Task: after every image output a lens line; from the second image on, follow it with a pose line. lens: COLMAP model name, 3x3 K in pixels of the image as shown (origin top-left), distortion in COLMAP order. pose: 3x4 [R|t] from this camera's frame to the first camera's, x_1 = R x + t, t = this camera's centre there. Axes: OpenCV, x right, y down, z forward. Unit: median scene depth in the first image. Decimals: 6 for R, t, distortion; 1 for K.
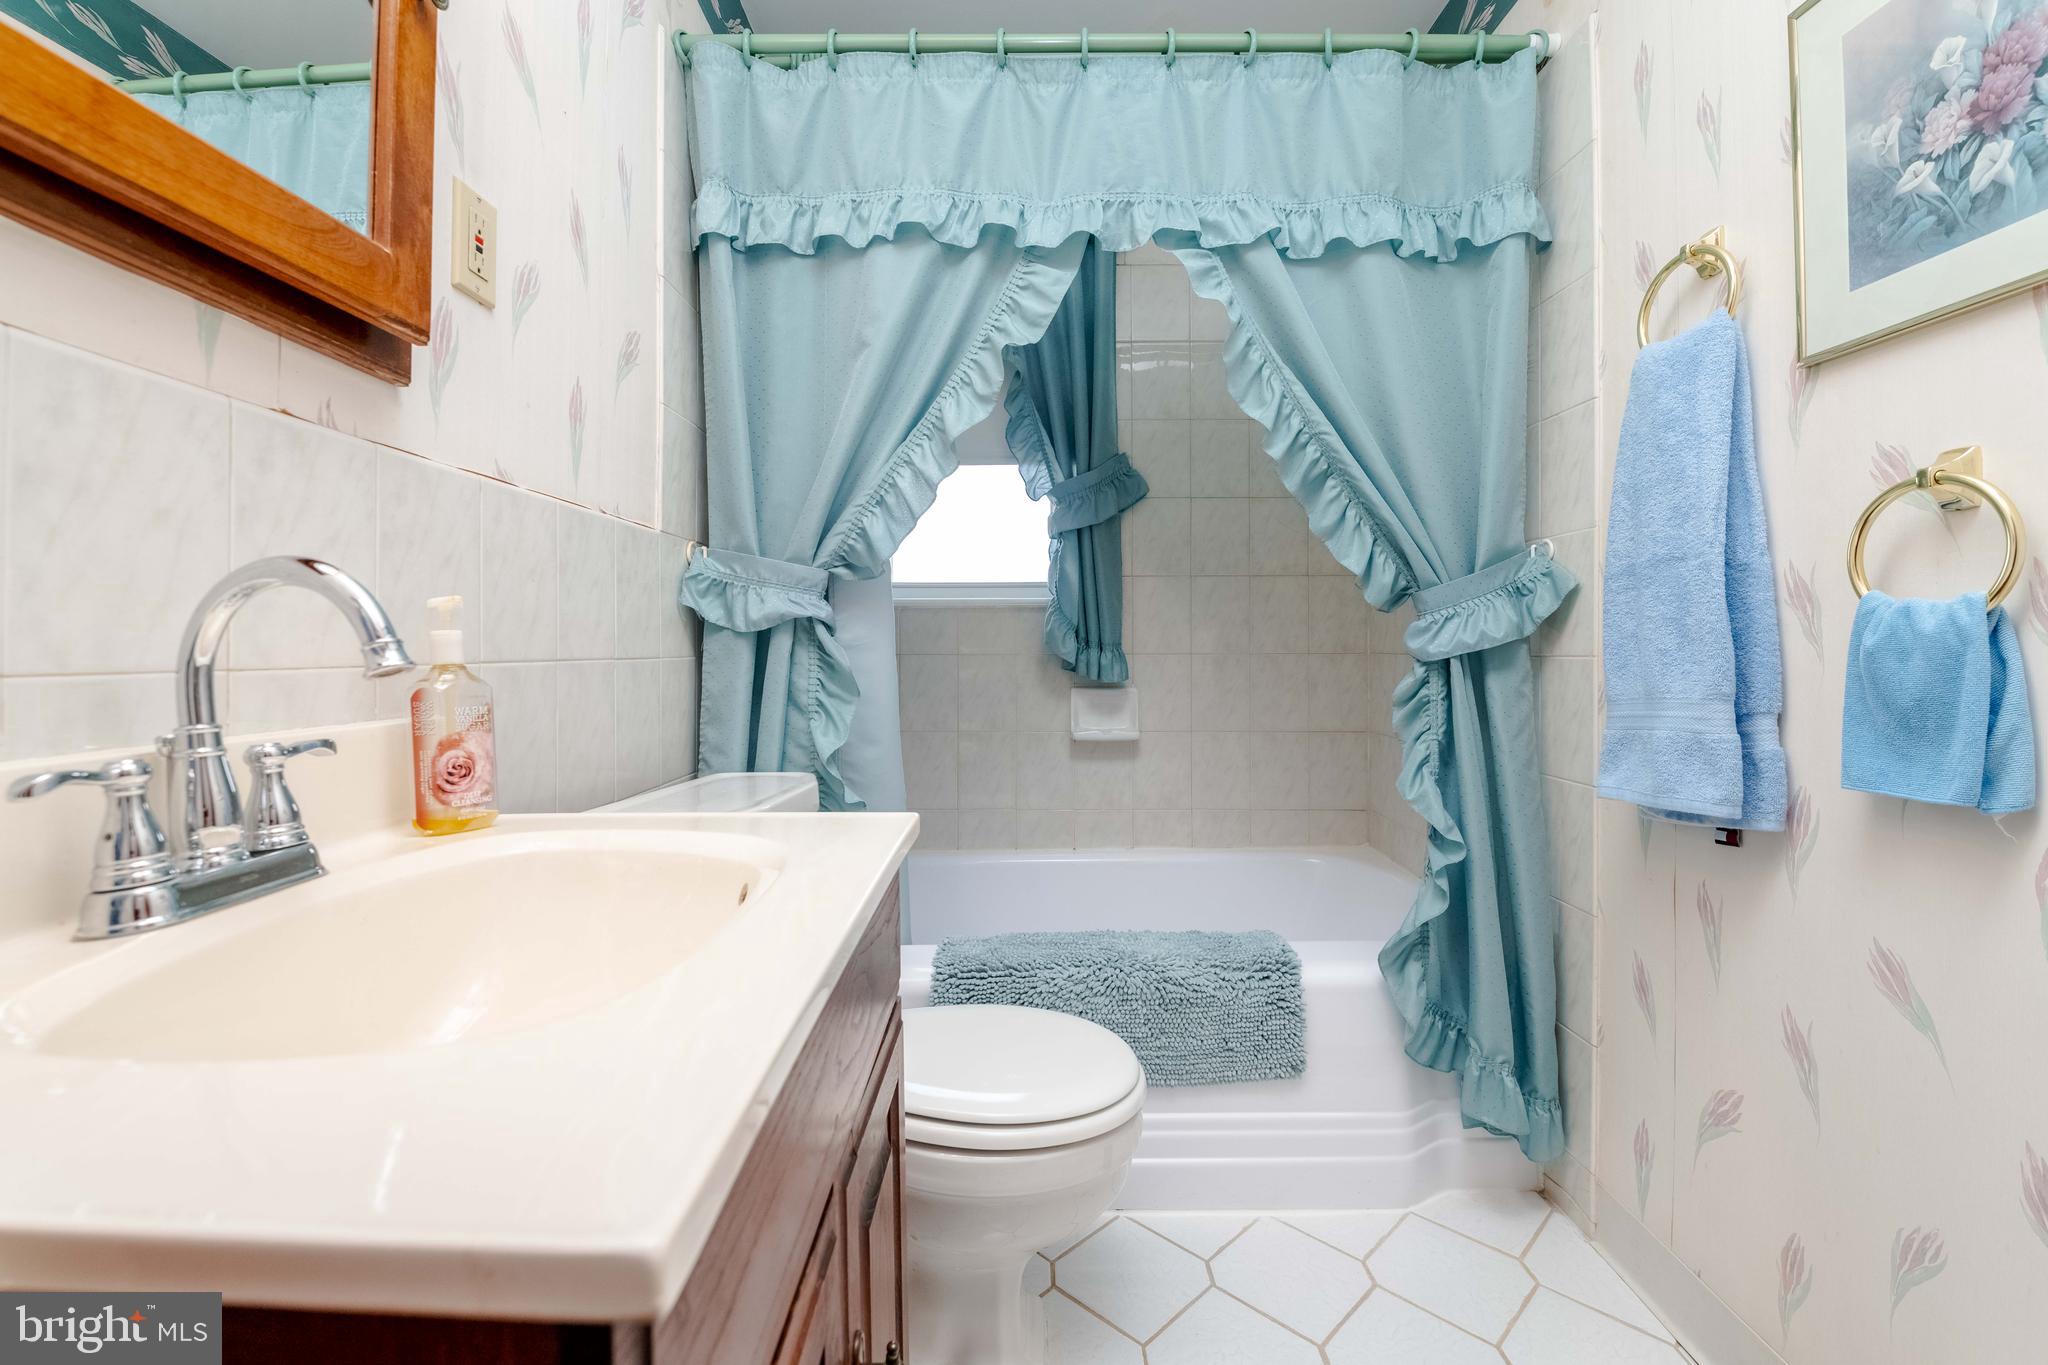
lens RADIAL K [[880.4, 0, 1009.0], [0, 880.4, 674.3], [0, 0, 1]] dist [-0.013407, -0.006579]
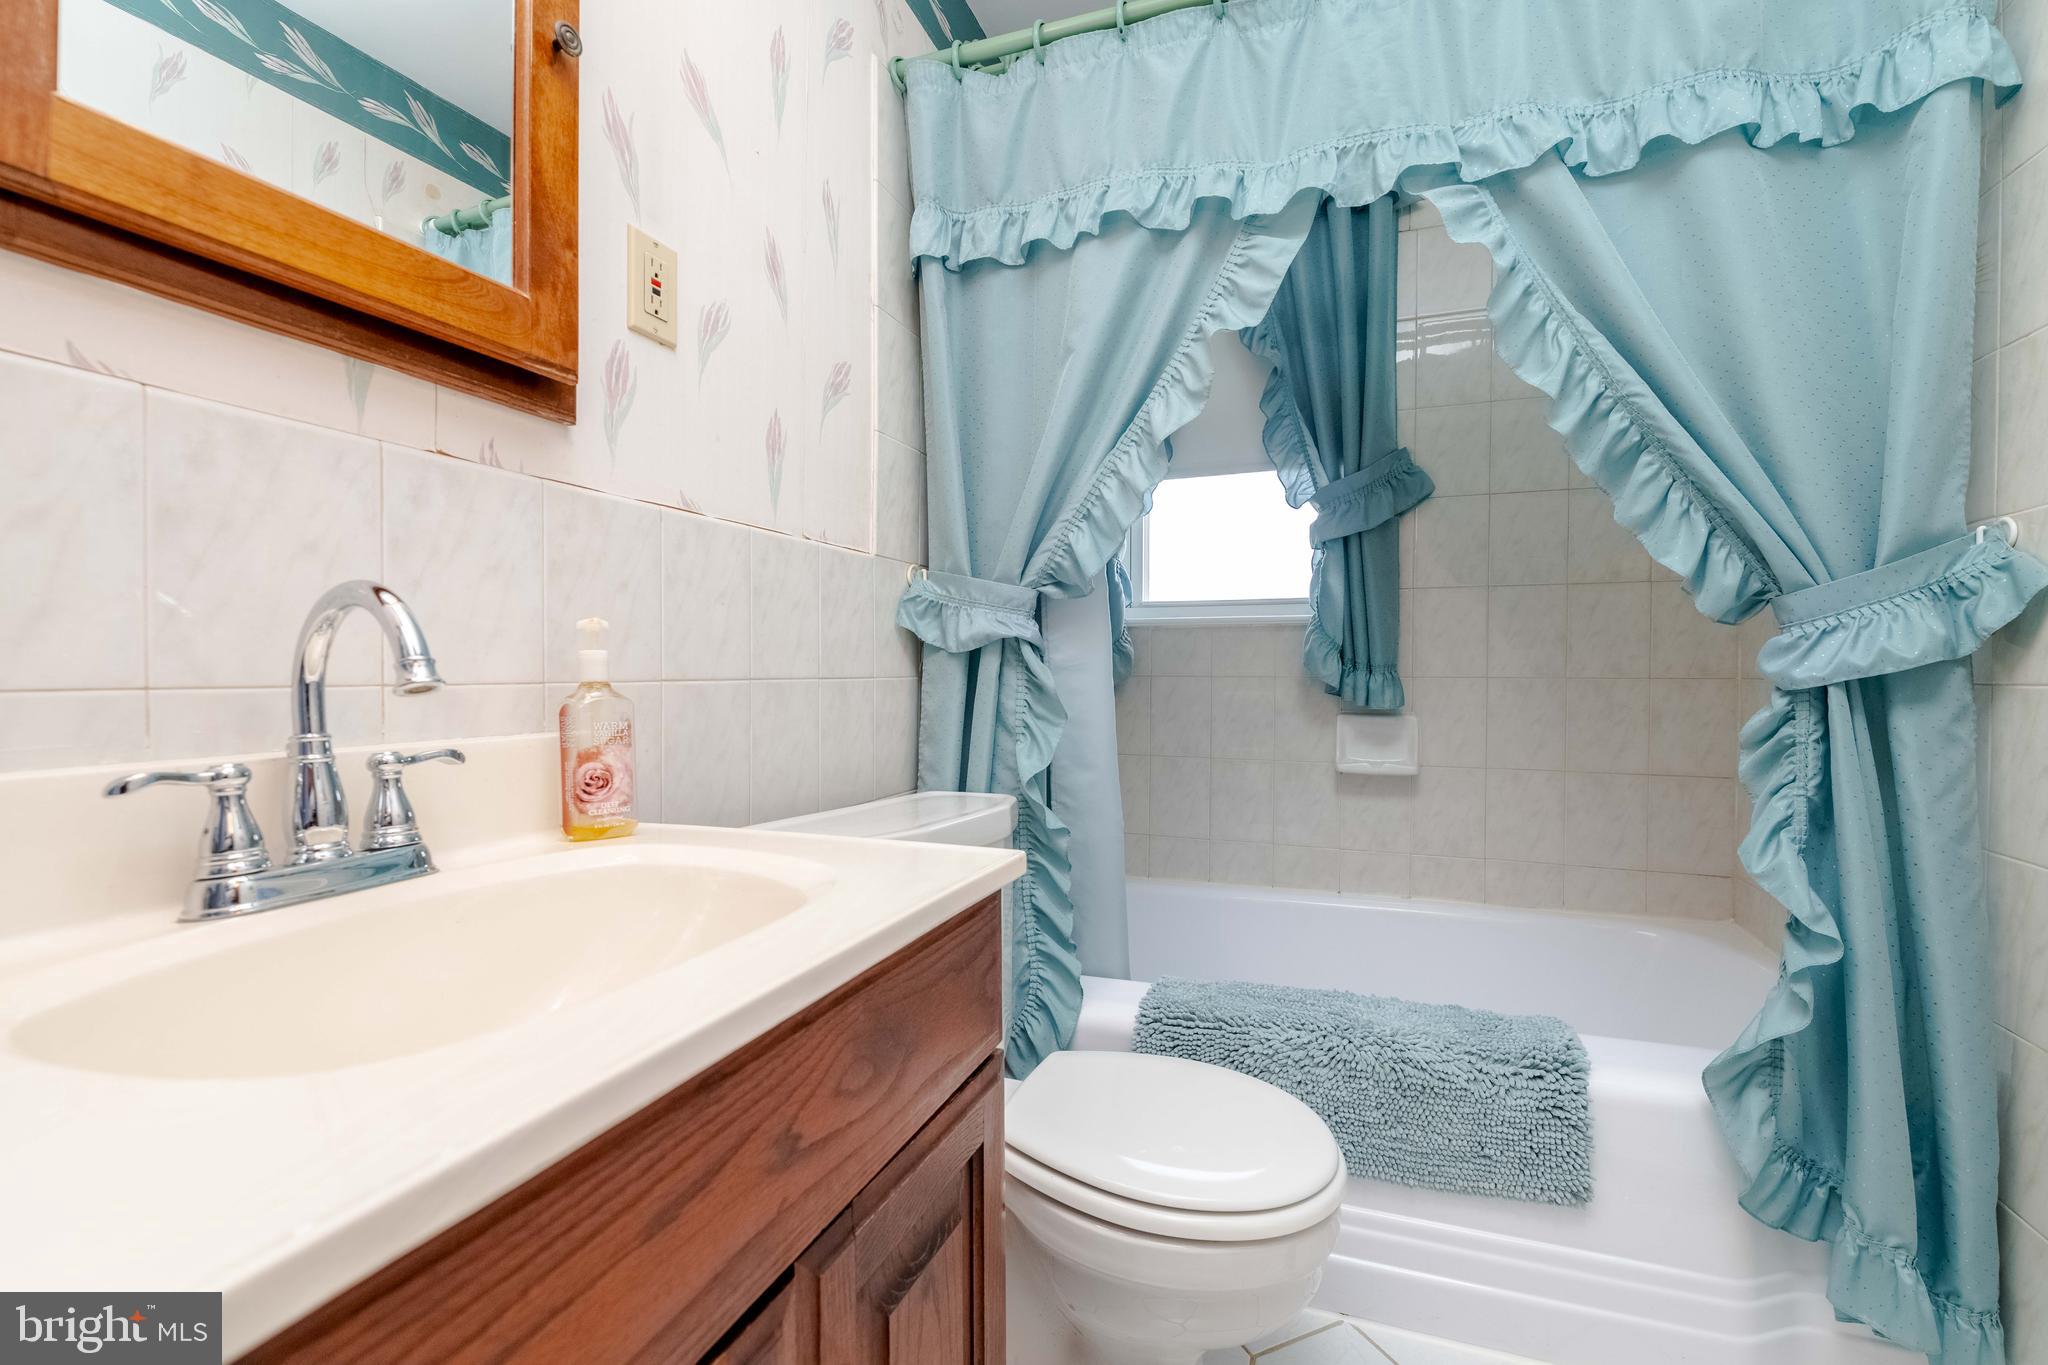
lens RADIAL K [[864.4, 0, 1026.3], [0, 864.4, 706.8], [0, 0, 1]] dist [-0.000844, -0.005999]
pose [[0.941882, 0.018457, -0.335437, 0.112491], [-0.014129, 0.999783, 0.015340, -0.002492], [0.335648, -0.009709, 0.941938, 0.096428]]
